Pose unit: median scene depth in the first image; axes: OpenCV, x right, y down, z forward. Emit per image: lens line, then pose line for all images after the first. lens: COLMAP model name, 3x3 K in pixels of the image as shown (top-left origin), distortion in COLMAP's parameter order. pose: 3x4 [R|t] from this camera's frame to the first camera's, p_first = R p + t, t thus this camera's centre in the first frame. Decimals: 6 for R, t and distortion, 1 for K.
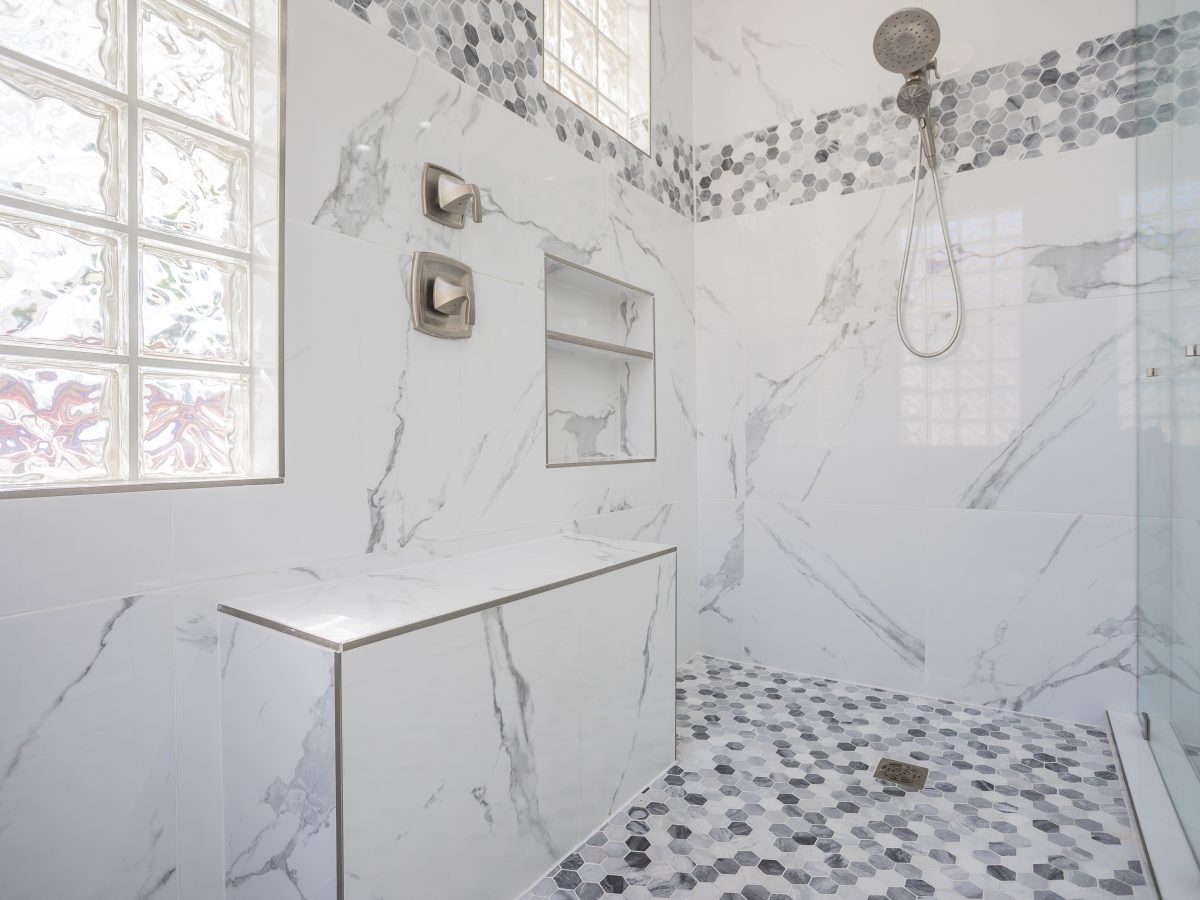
lens RADIAL K [[657.6, 0, 598.0], [0, 657.6, 446.3], [0, 0, 1]] dist [-0.058204, 0.034124]
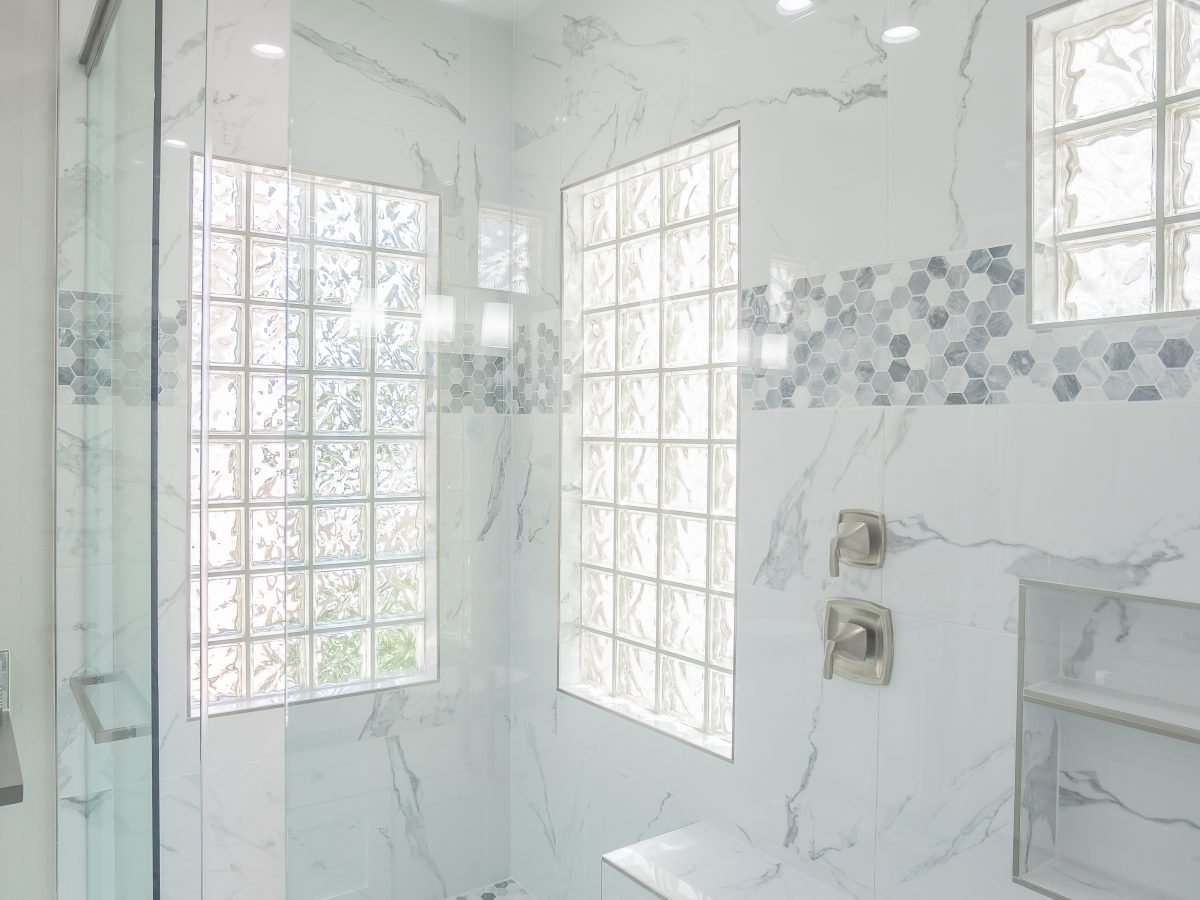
lens RADIAL K [[905.2, 0, 563.8], [0, 905.2, 444.7], [0, 0, 1]] dist [-0.070269, 0.050187]
pose [[-0.369382, 0.014442, -0.929166, 1.109243], [-0.012704, 0.999707, 0.020588, -0.511077], [0.929191, 0.019409, -0.369090, 1.009136]]
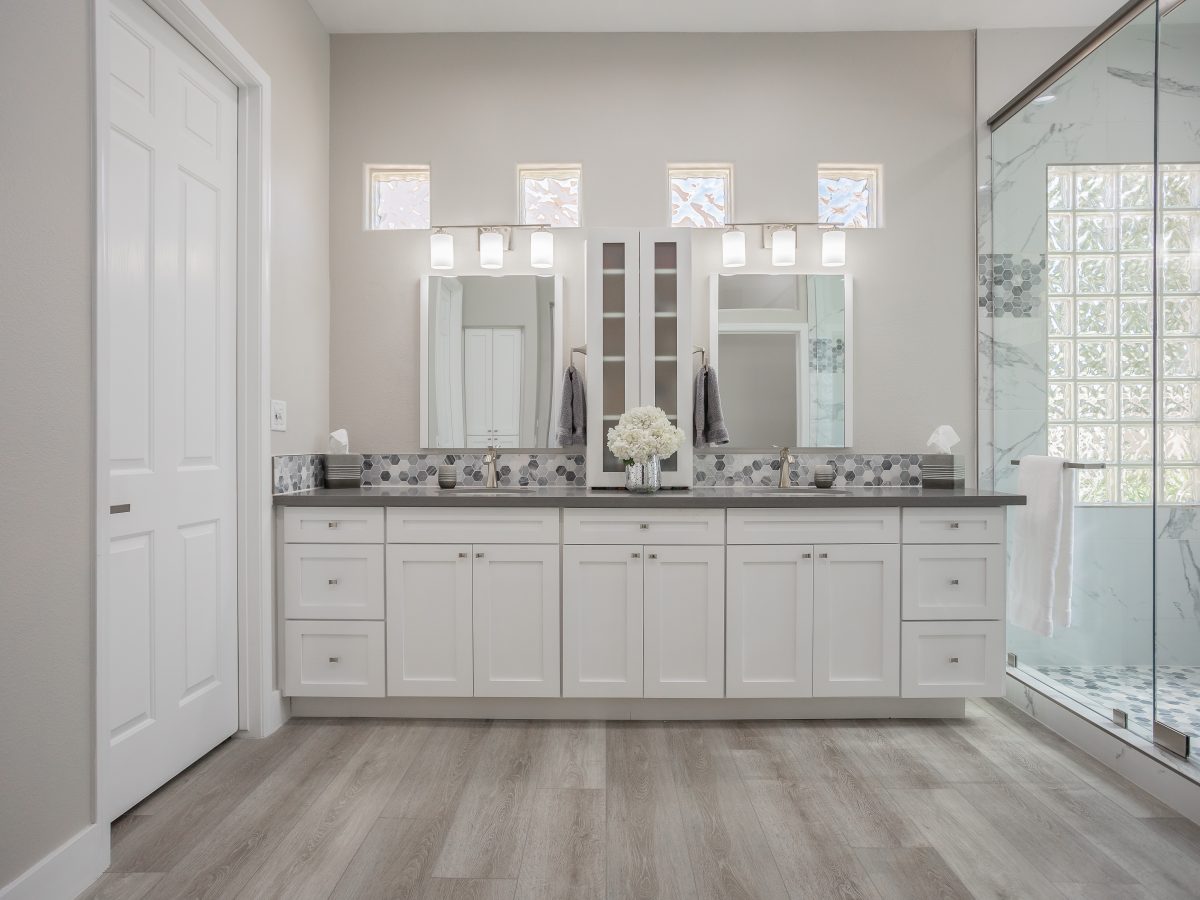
lens RADIAL K [[715.4, 0, 597.6], [0, 715.4, 447.1], [0, 0, 1]] dist [-0.040496, 0.035398]
pose [[-0.837502, 0.012395, -0.546294, 2.179059], [0.005256, 0.999879, 0.014629, -0.179417], [0.546410, 0.009380, -0.837466, 0.820666]]
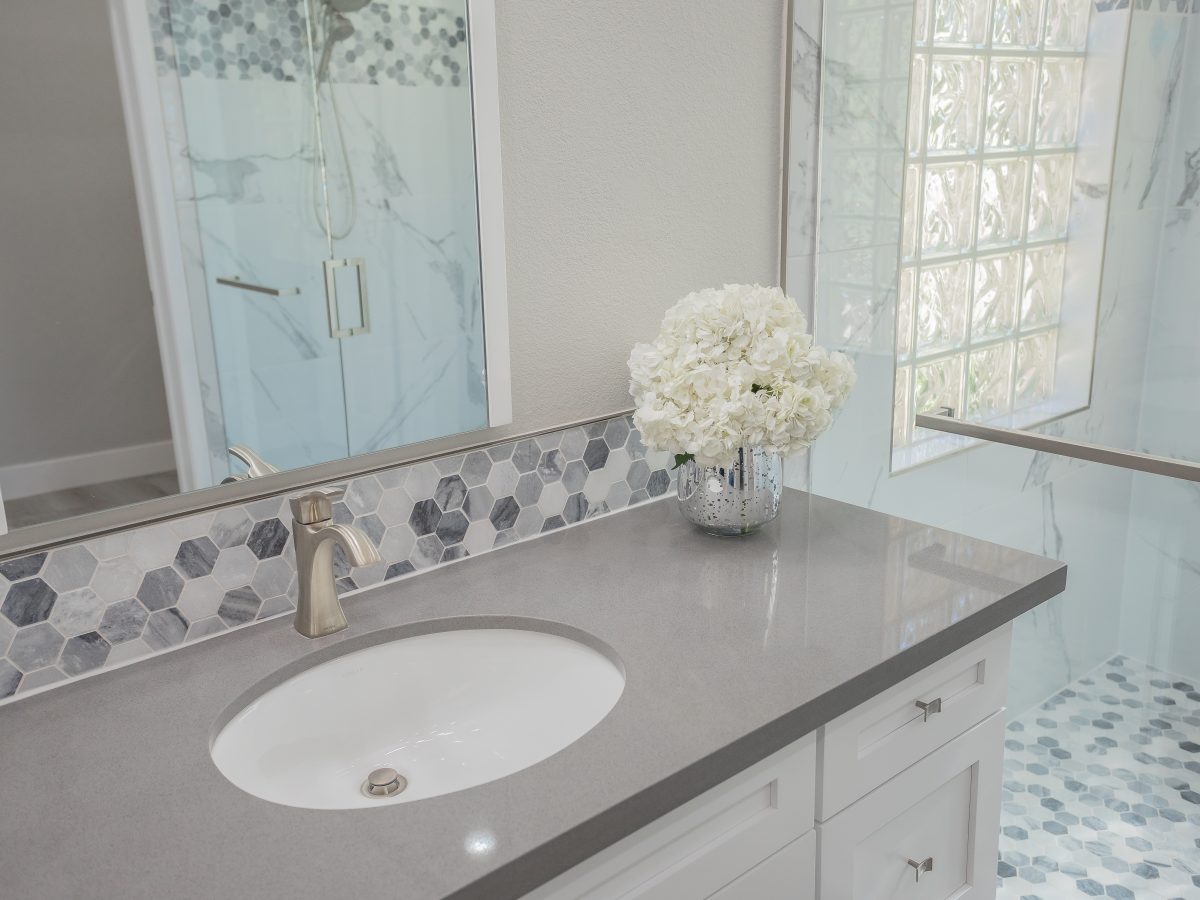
lens RADIAL K [[1103.0, 0, 607.7], [0, 1103.0, 448.5], [0, 0, 1]] dist [0.002982, 0.166888]
pose [[-0.255574, 0.271138, -0.927990, 1.249332], [0.020393, 0.961166, 0.275215, -0.392709], [0.966574, 0.051414, -0.251179, -0.238348]]
